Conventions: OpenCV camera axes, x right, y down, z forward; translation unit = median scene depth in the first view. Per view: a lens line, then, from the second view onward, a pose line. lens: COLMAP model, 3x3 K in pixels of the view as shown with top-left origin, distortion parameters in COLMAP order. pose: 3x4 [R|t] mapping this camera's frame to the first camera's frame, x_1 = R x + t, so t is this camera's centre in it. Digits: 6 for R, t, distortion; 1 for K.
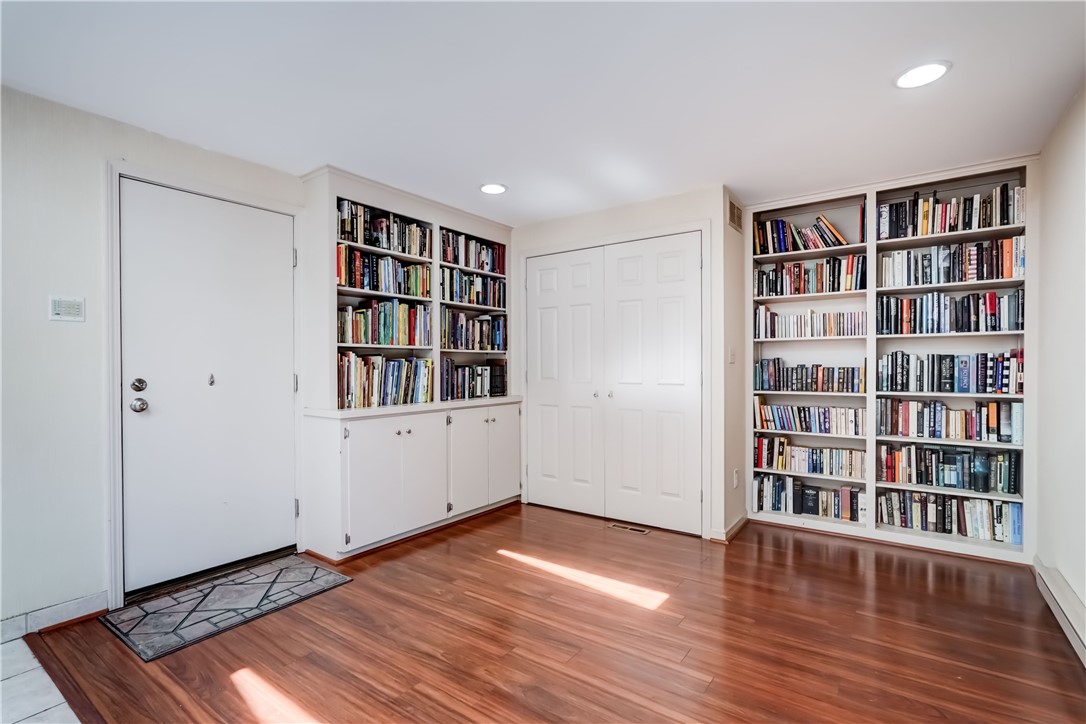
lens RADIAL K [[512.9, 0, 544.0], [0, 512.9, 365.6], [0, 0, 1]] dist [-0.009605, 0.006731]
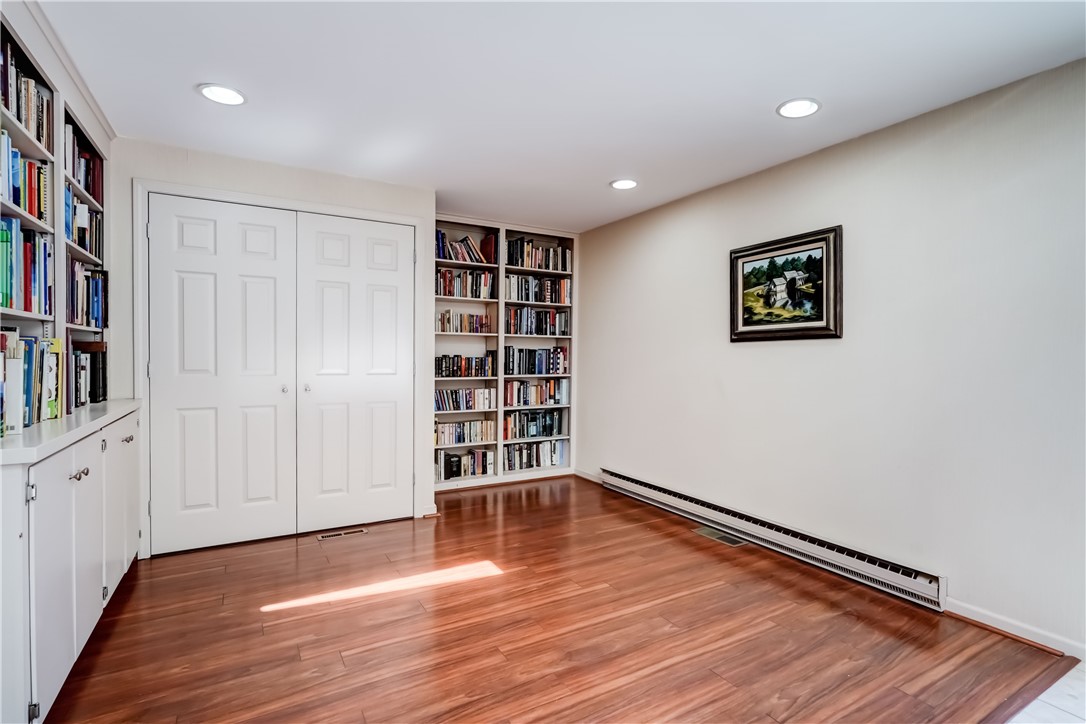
lens RADIAL K [[512.9, 0, 544.3], [0, 512.9, 361.5], [0, 0, 1]] dist [-0.009605, 0.006731]
pose [[0.415539, -0.003205, 0.909570, -0.575153], [-0.008574, 0.999936, 0.007441, 0.003114], [-0.909535, -0.010890, 0.415485, 0.341053]]
